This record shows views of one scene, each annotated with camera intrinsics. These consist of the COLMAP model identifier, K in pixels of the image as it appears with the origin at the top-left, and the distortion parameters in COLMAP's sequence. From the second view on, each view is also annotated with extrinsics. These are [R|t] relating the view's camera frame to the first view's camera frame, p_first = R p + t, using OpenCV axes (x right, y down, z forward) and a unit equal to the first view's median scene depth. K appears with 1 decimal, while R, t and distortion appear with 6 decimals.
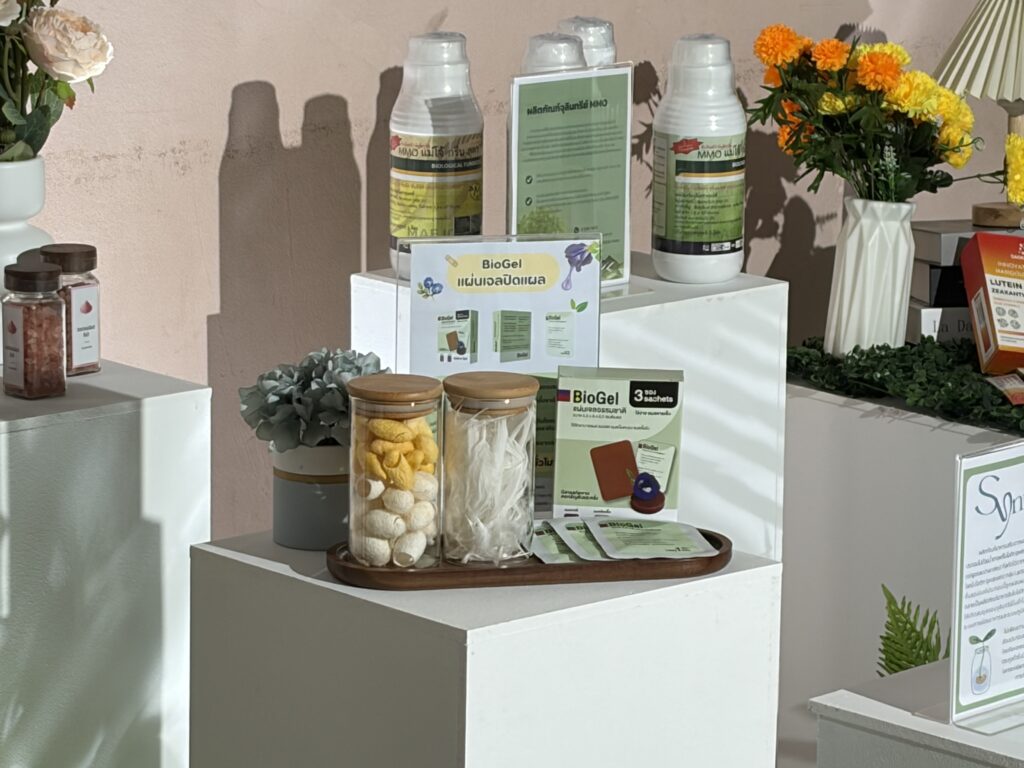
lens RADIAL K [[4168.9, 0, 512.0], [0, 4168.9, 384.0], [0, 0, 1]] dist [0.076488, 0.582678]
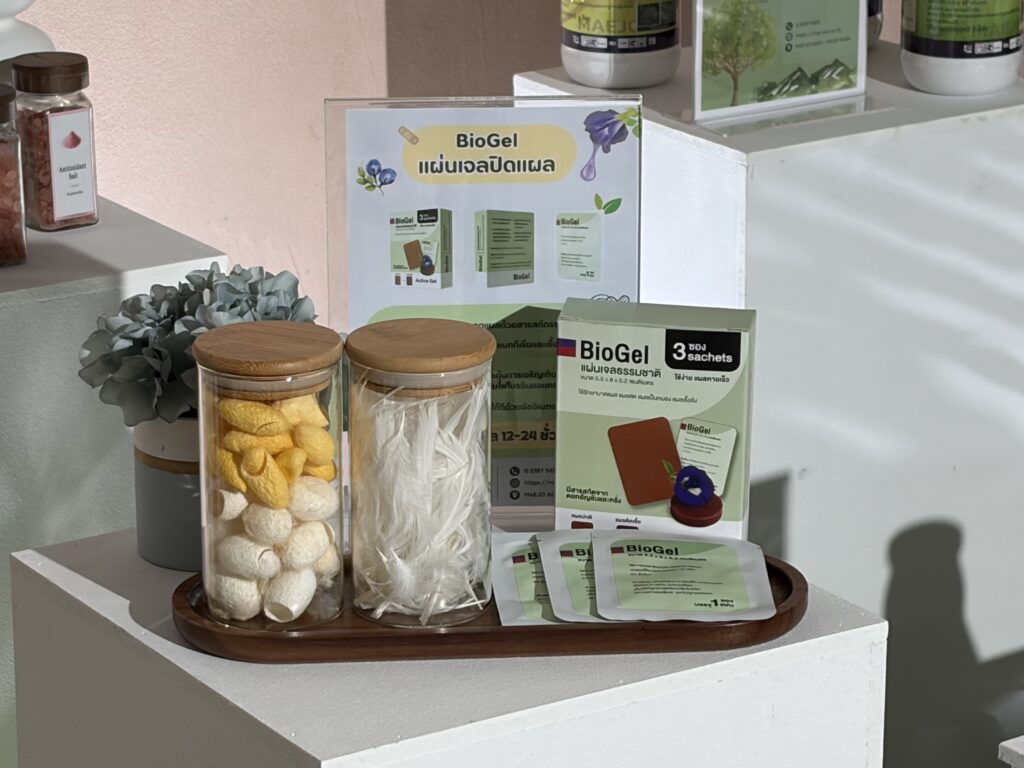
lens RADIAL K [[3557.0, 0, 512.0], [0, 3557.0, 384.0], [0, 0, 1]] dist [0.143750, -0.112776]
pose [[0.986141, 0.032177, -0.162757, 0.095098], [-0.015728, 0.994726, 0.101359, -0.048015], [0.165160, -0.097394, 0.981446, 0.449336]]
